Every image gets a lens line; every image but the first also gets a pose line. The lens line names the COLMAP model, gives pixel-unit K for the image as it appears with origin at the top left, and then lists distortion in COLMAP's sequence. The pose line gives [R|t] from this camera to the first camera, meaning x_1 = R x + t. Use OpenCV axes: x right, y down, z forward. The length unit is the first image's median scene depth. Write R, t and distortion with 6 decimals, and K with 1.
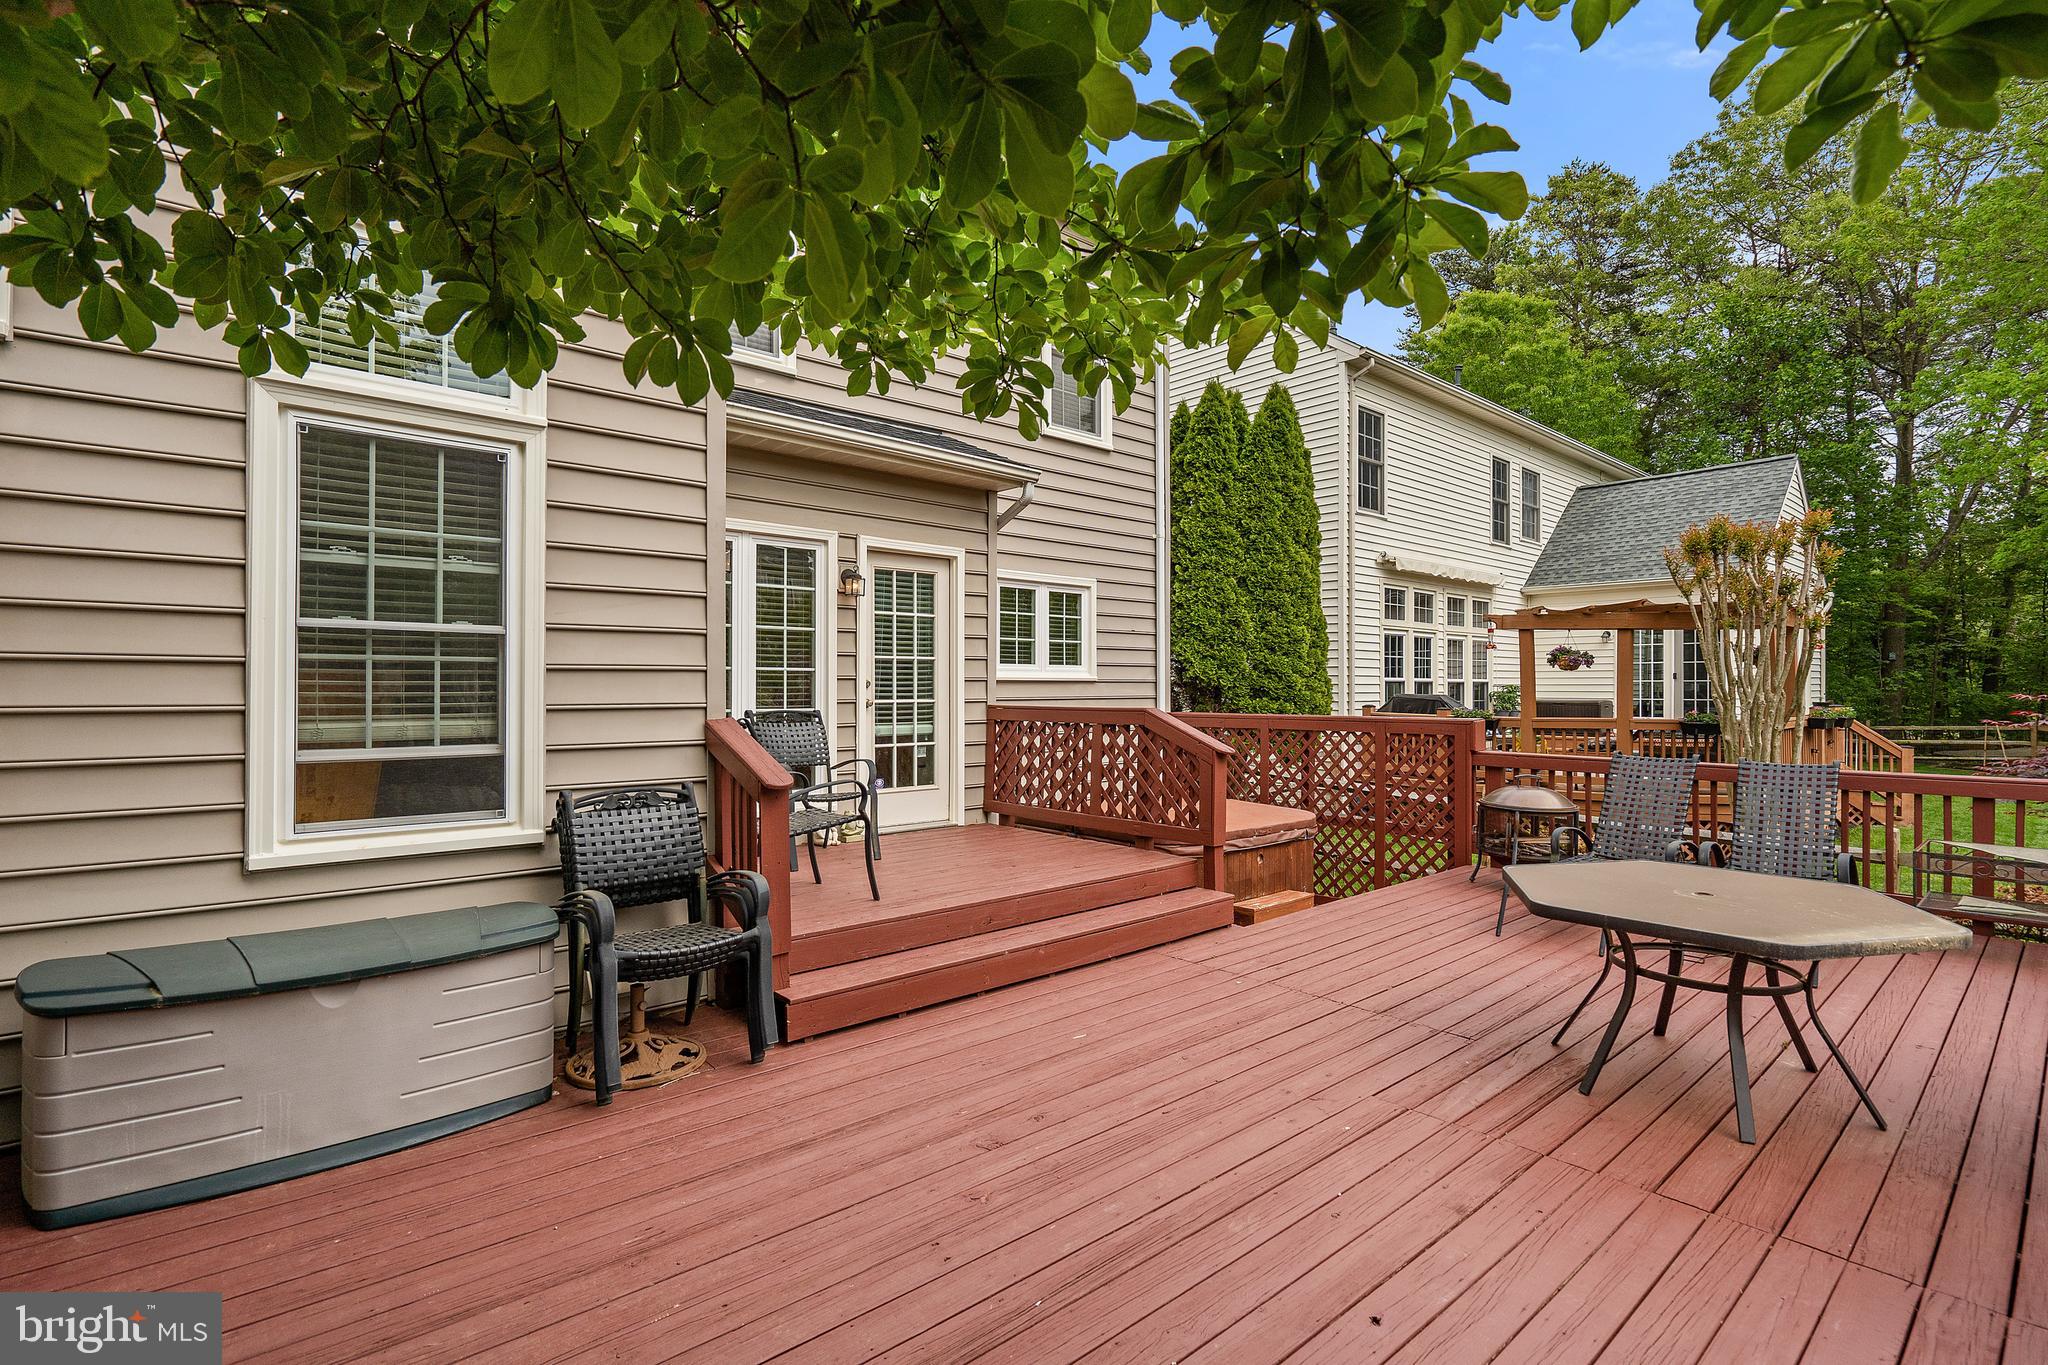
lens RADIAL K [[942.8, 0, 1063.7], [0, 942.8, 688.6], [0, 0, 1]] dist [-0.000795, 0.001239]
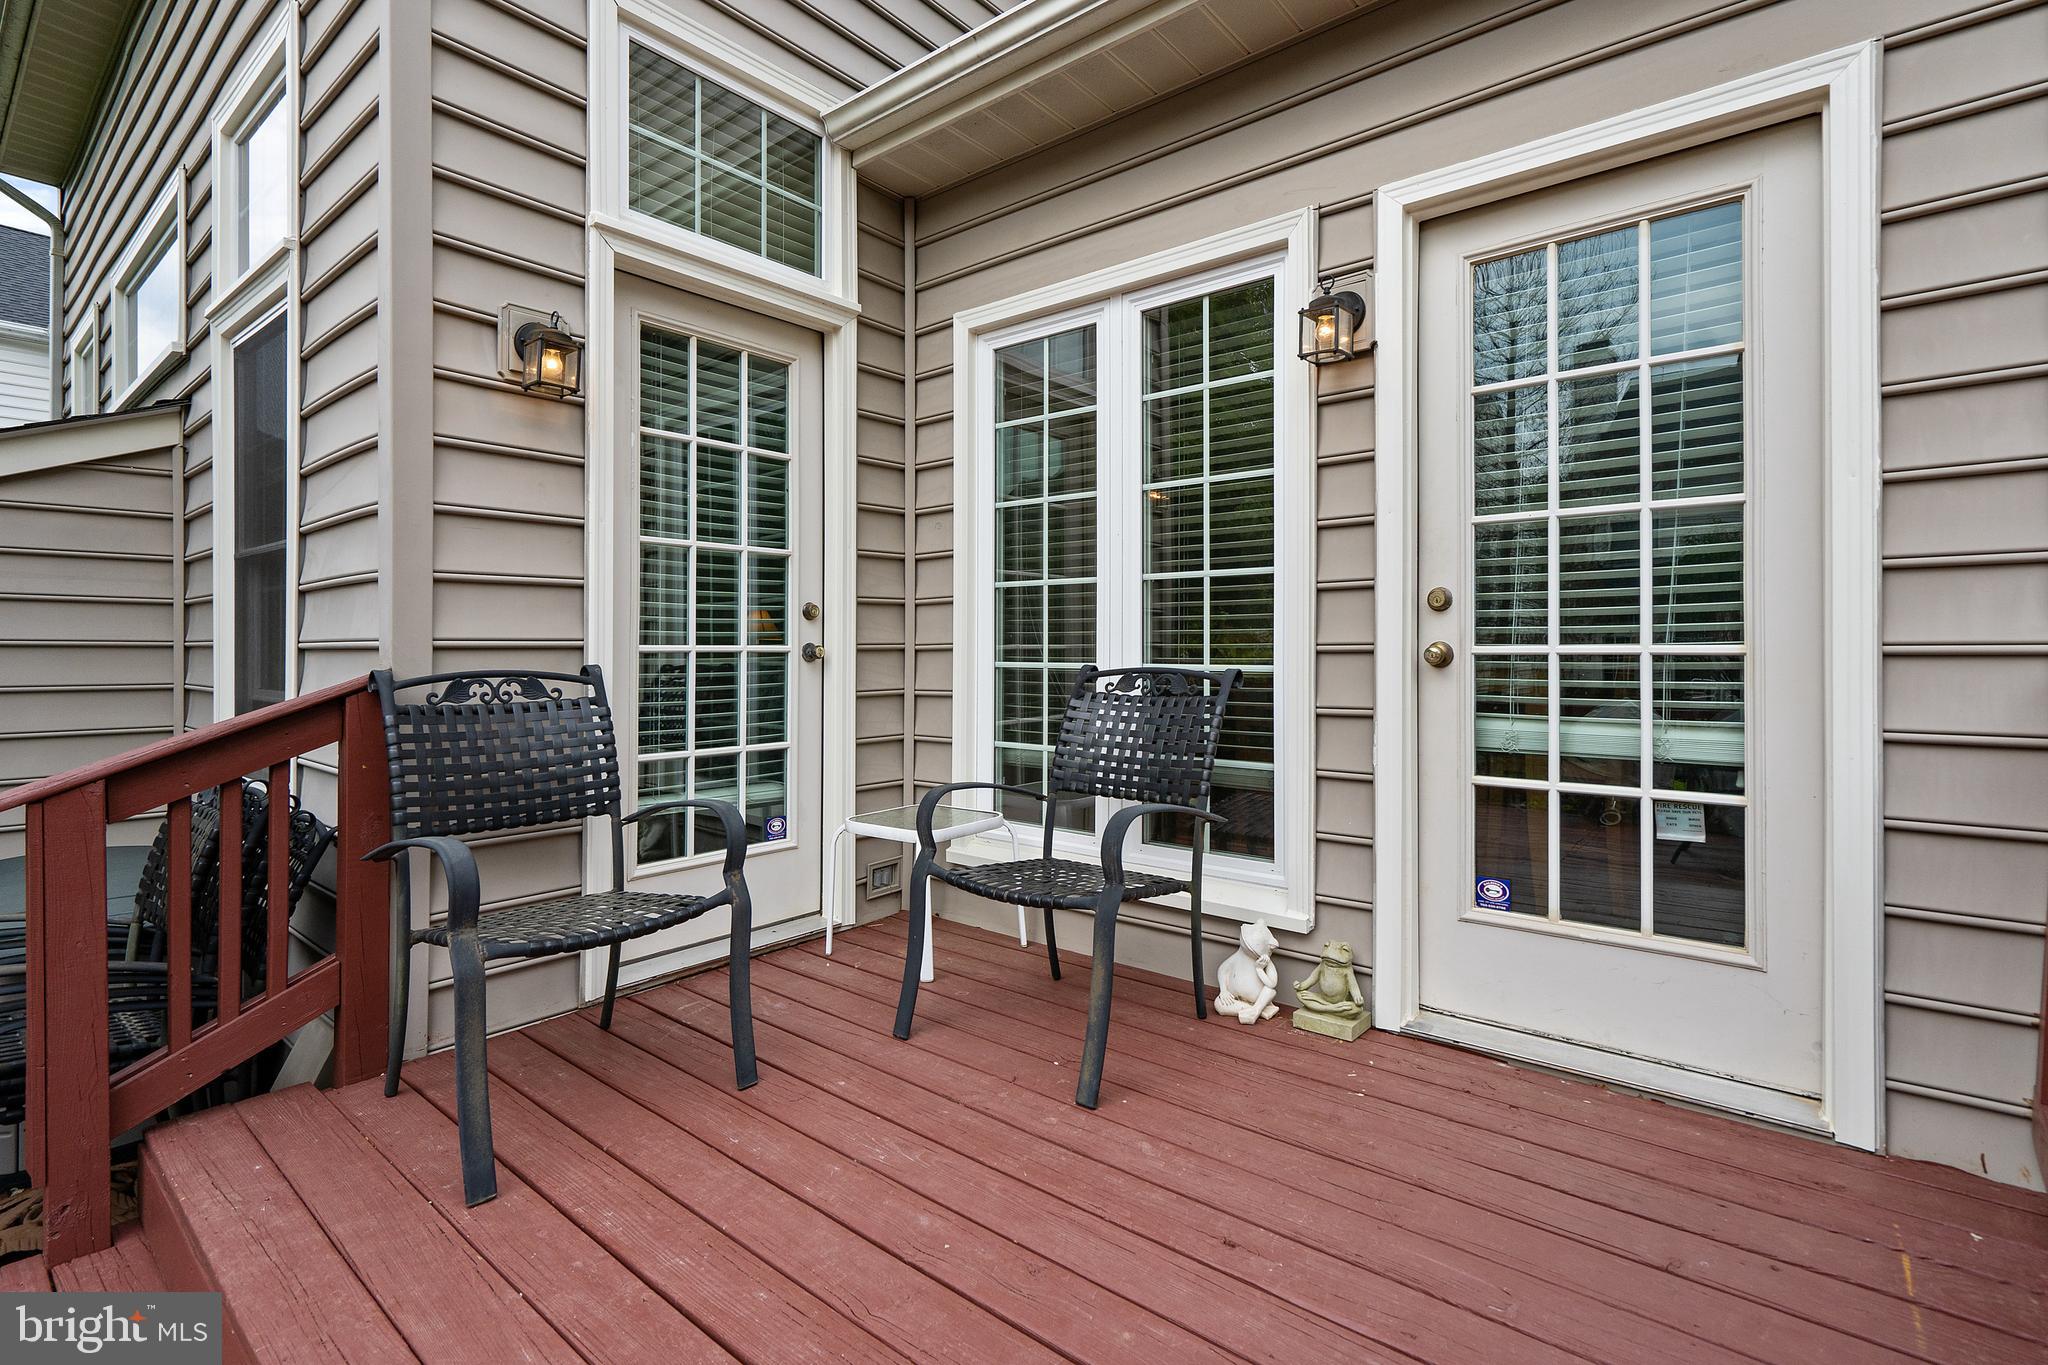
lens RADIAL K [[942.8, 0, 1009.9], [0, 942.8, 654.5], [0, 0, 1]] dist [-0.000795, 0.001239]
pose [[0.129776, 0.005862, -0.991526, 0.120701], [0.001522, 0.999980, 0.006111, 0.013248], [0.991542, -0.002302, 0.129765, 0.799461]]
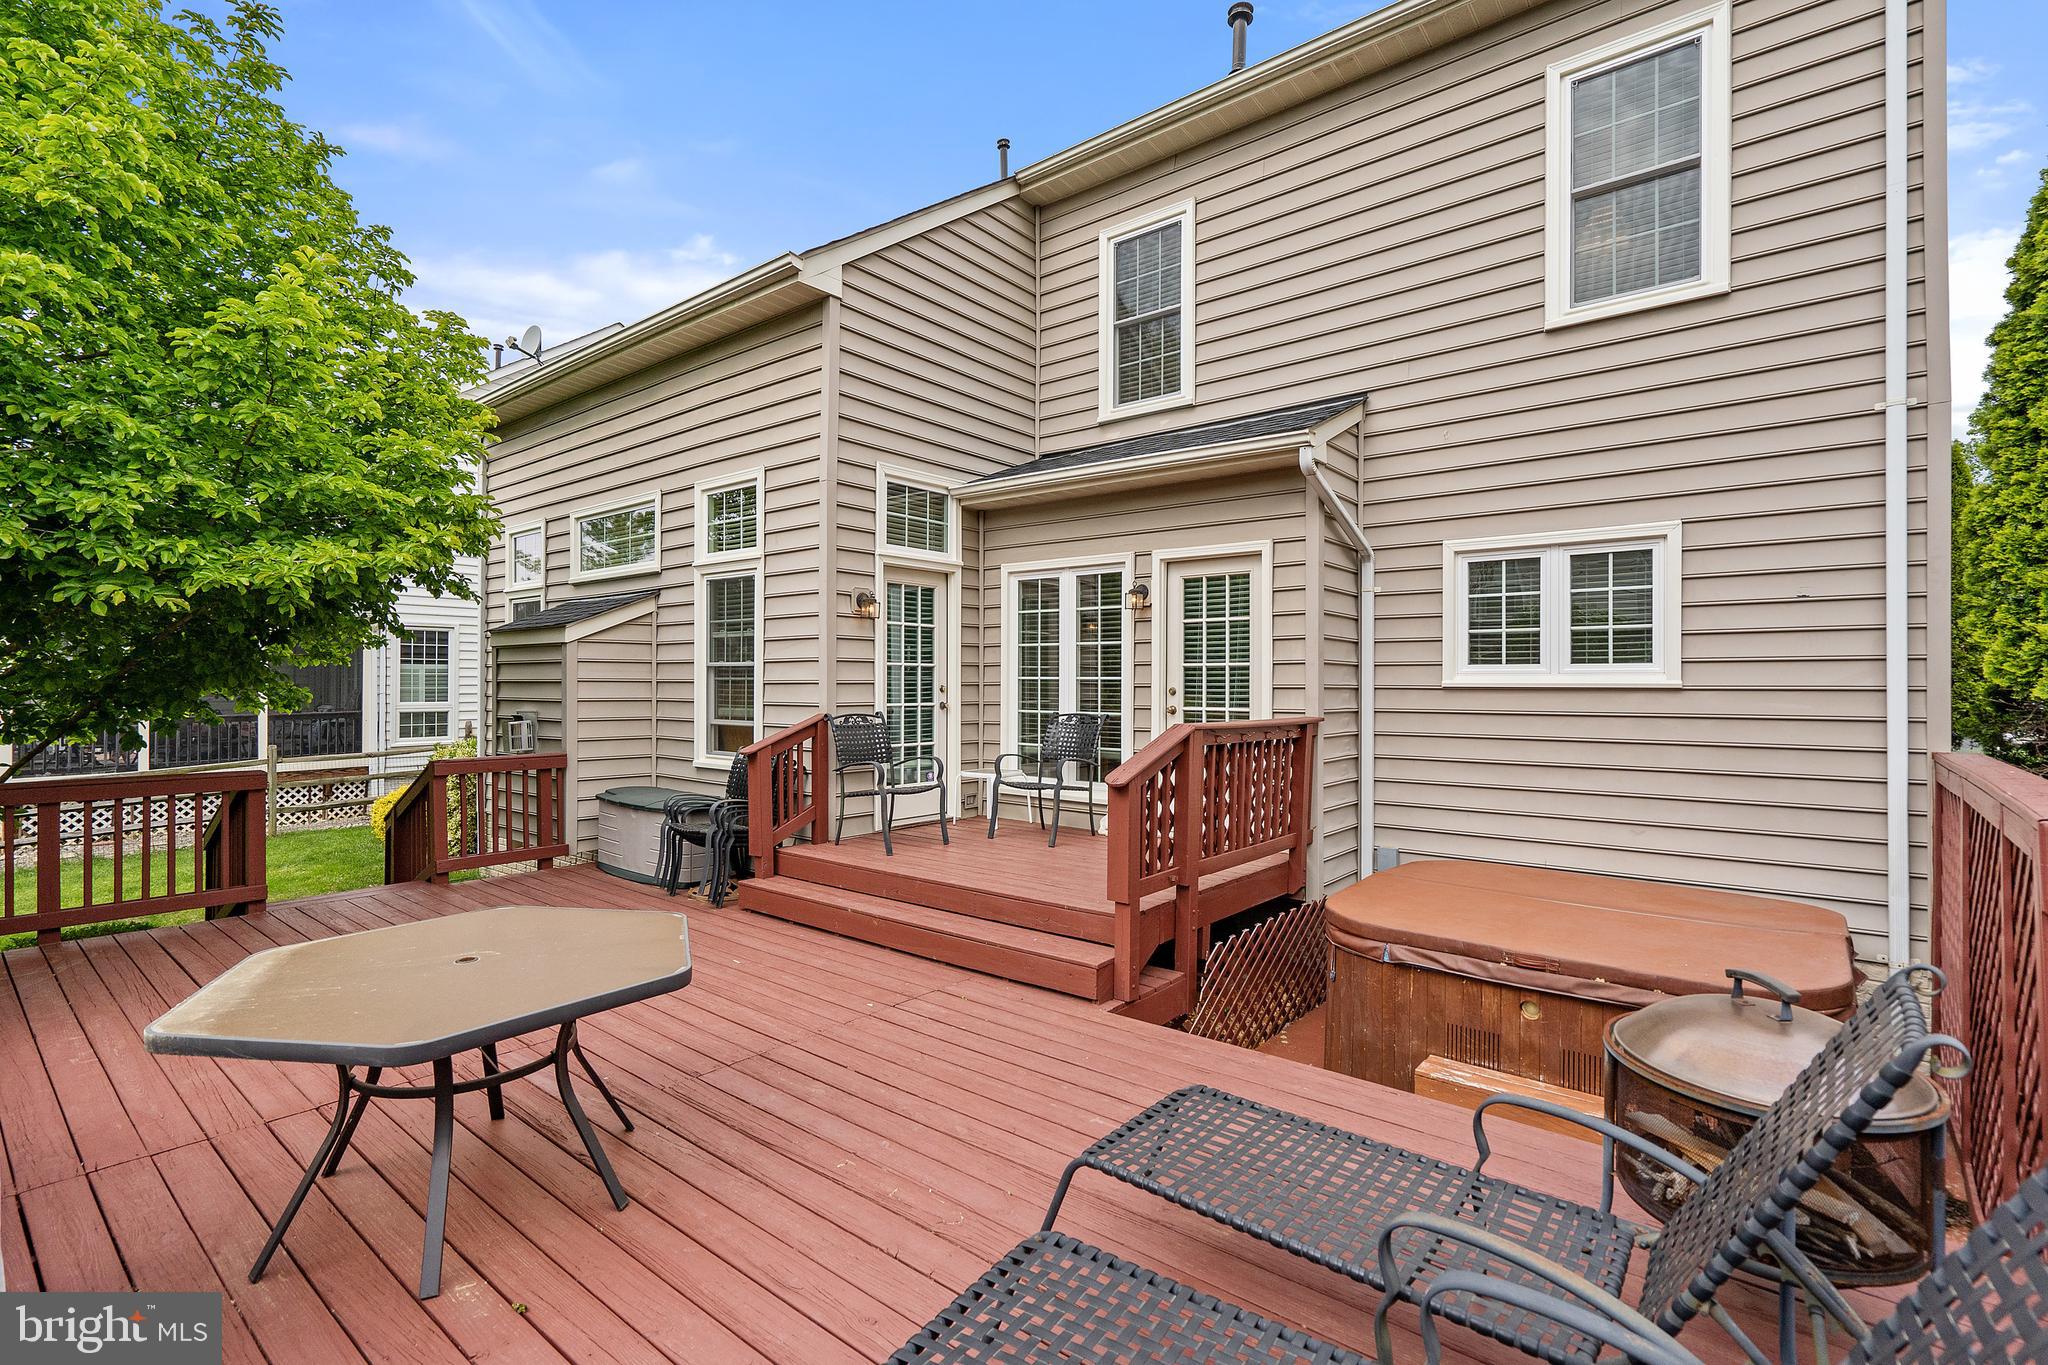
lens RADIAL K [[942.8, 0, 1029.7], [0, 942.8, 684.4], [0, 0, 1]] dist [-0.000795, 0.001239]
pose [[0.150638, 0.000663, -0.988589, 0.794873], [-0.005039, 0.999987, -0.000097, -0.011552], [0.988576, 0.004996, 0.150639, 0.693304]]
